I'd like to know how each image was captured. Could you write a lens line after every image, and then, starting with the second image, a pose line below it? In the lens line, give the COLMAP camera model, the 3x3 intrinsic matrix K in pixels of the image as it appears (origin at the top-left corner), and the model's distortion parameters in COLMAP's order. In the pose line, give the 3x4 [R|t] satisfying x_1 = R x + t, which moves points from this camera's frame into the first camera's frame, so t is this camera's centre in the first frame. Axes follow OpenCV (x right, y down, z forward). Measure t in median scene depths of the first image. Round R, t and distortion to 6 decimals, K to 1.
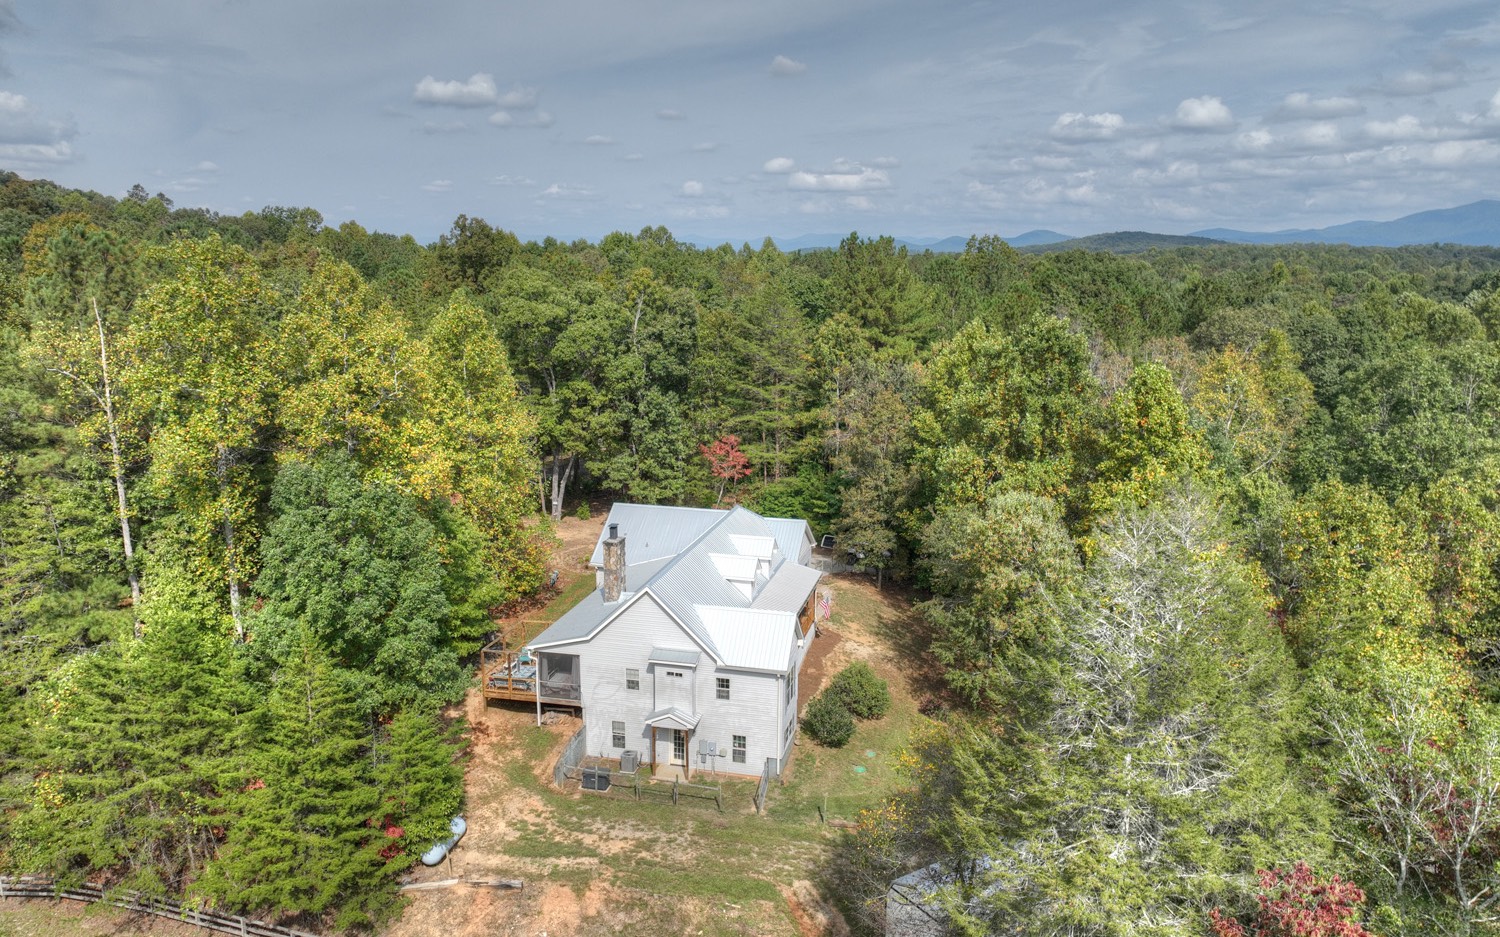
lens RADIAL K [[1050.0, 0, 754.3], [0, 1050.0, 469.4], [0, 0, 1]] dist [0.006963, 0.005260]
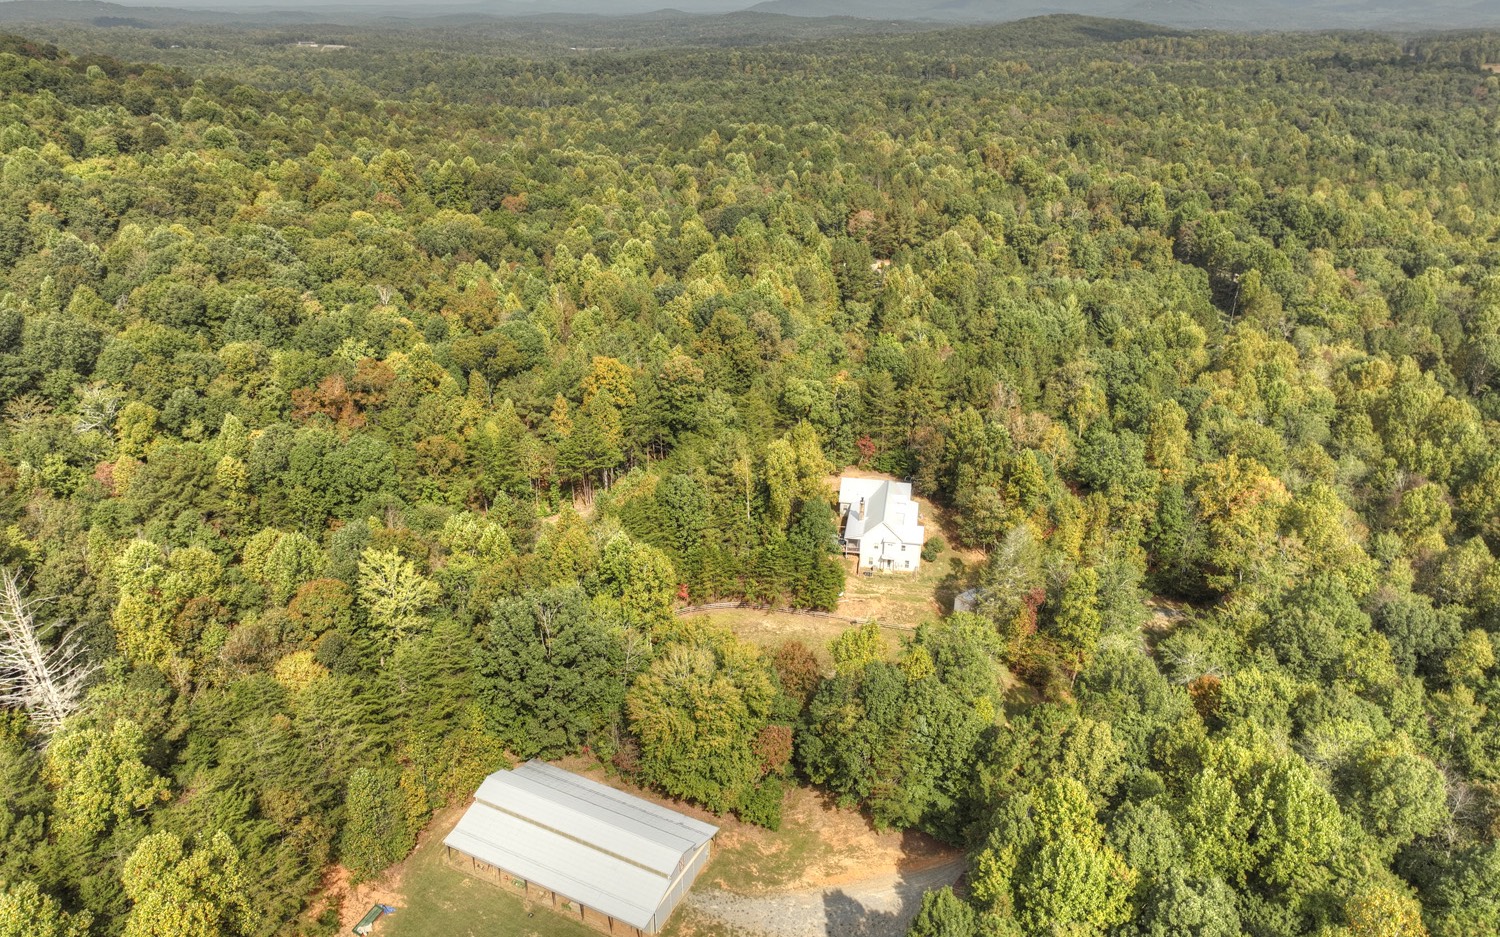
lens RADIAL K [[1050.0, 0, 754.3], [0, 1050.0, 469.4], [0, 0, 1]] dist [0.006963, 0.005260]
pose [[0.997574, -0.024233, 0.065263, -0.707040], [0.009775, 0.976929, 0.213343, -0.759347], [-0.068927, -0.212187, 0.974795, -2.210041]]
